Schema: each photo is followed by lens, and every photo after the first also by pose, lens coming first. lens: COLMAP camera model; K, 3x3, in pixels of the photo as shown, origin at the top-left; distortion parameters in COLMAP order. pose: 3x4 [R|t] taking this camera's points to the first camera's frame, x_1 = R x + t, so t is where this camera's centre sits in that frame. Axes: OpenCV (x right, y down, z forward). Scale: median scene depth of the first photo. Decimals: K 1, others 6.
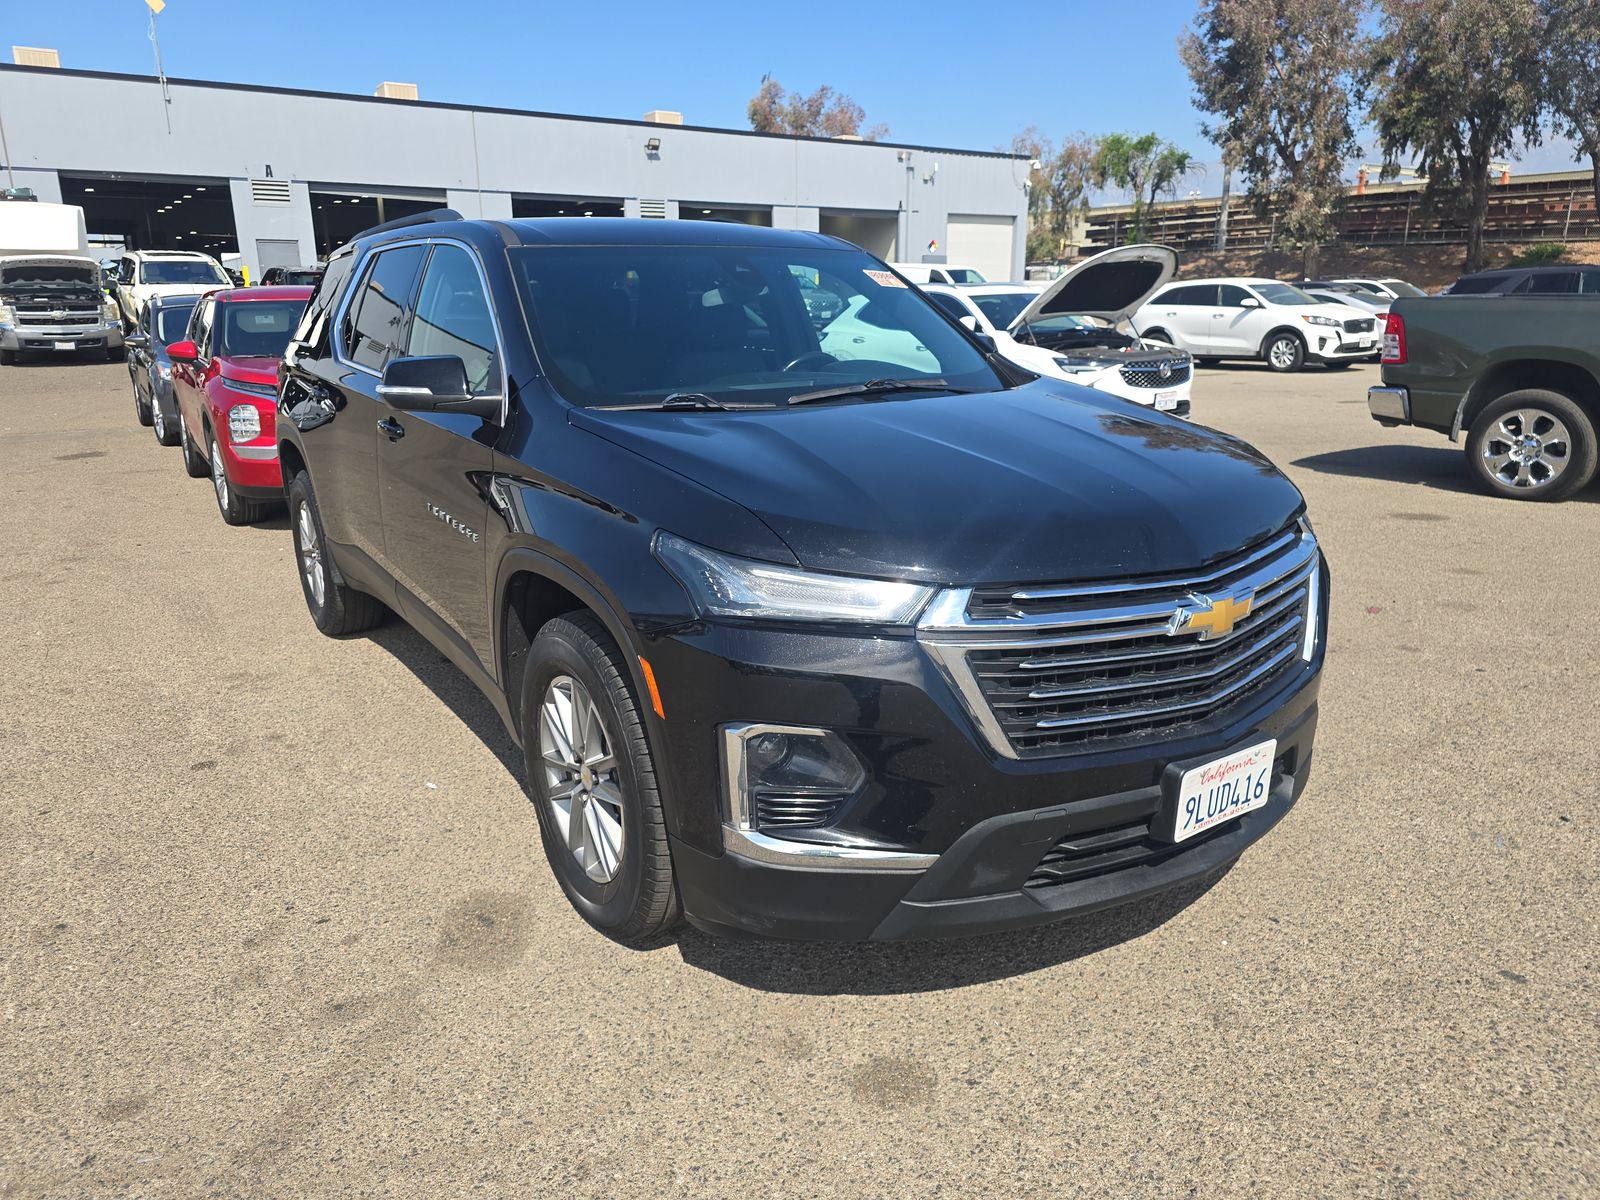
lens RADIAL K [[1083.7, 0, 793.1], [0, 1083.7, 602.8], [0, 0, 1]] dist [0.033908, -0.030551]
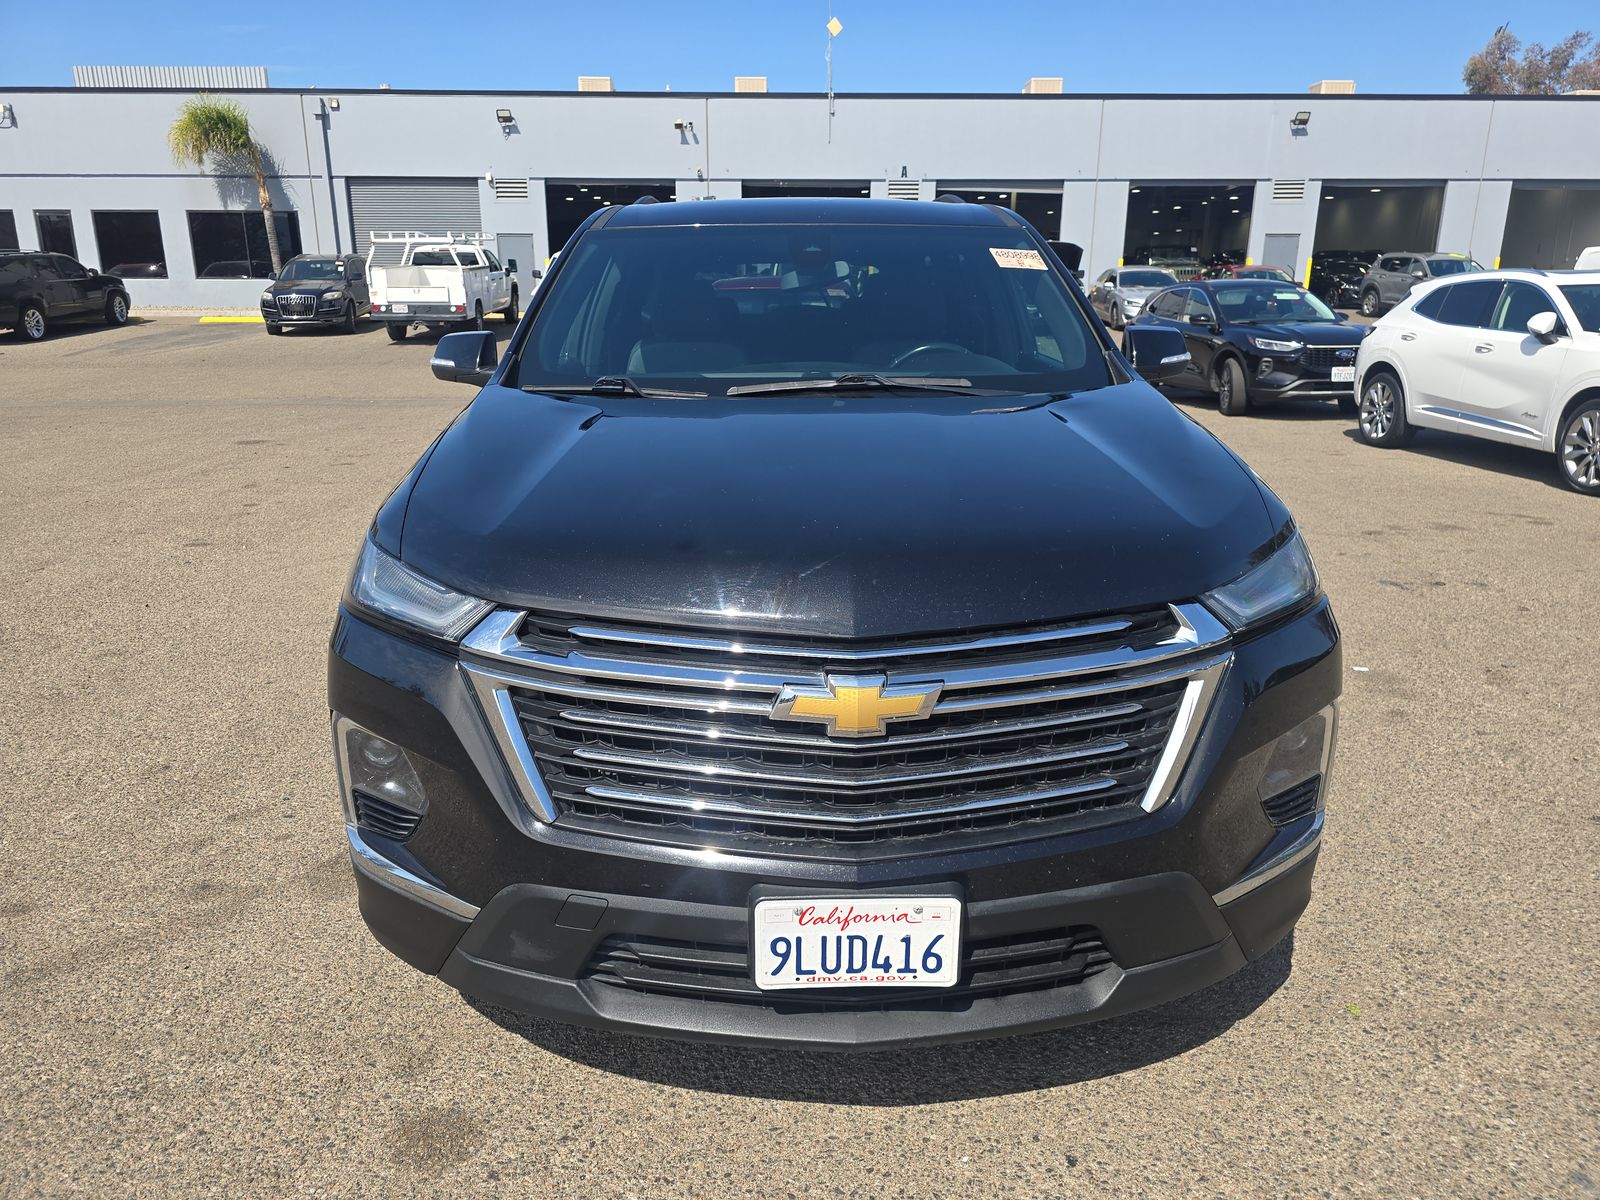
lens RADIAL K [[1083.7, 0, 793.1], [0, 1083.7, 602.8], [0, 0, 1]] dist [0.033908, -0.030551]
pose [[0.843039, 0.155274, -0.514951, 0.557882], [-0.151561, 0.987205, 0.049549, -0.067992], [0.516056, 0.036275, 0.855786, 0.270790]]
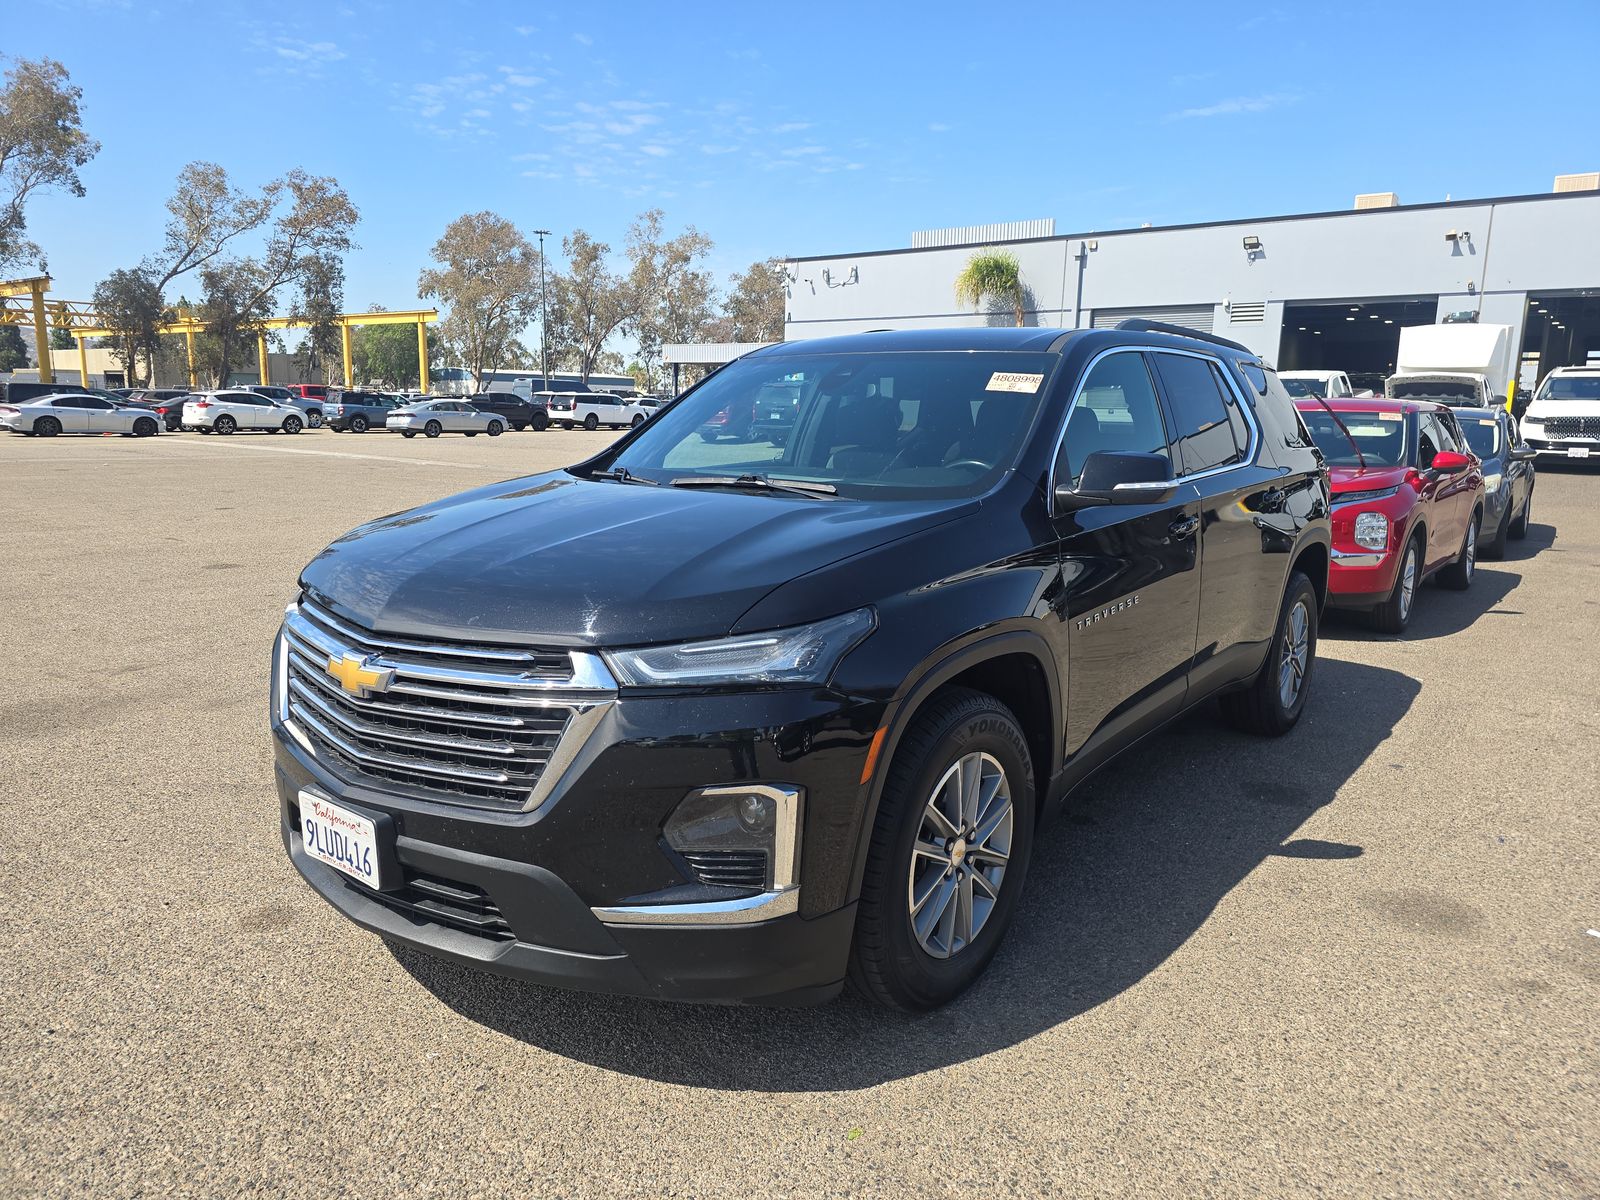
lens RADIAL K [[1083.7, 0, 793.1], [0, 1083.7, 602.8], [0, 0, 1]] dist [0.033908, -0.030551]
pose [[0.300127, 0.184412, -0.935904, 1.178800], [-0.278450, 0.955340, 0.098948, -0.220755], [0.912354, 0.230906, 0.338072, 0.786902]]
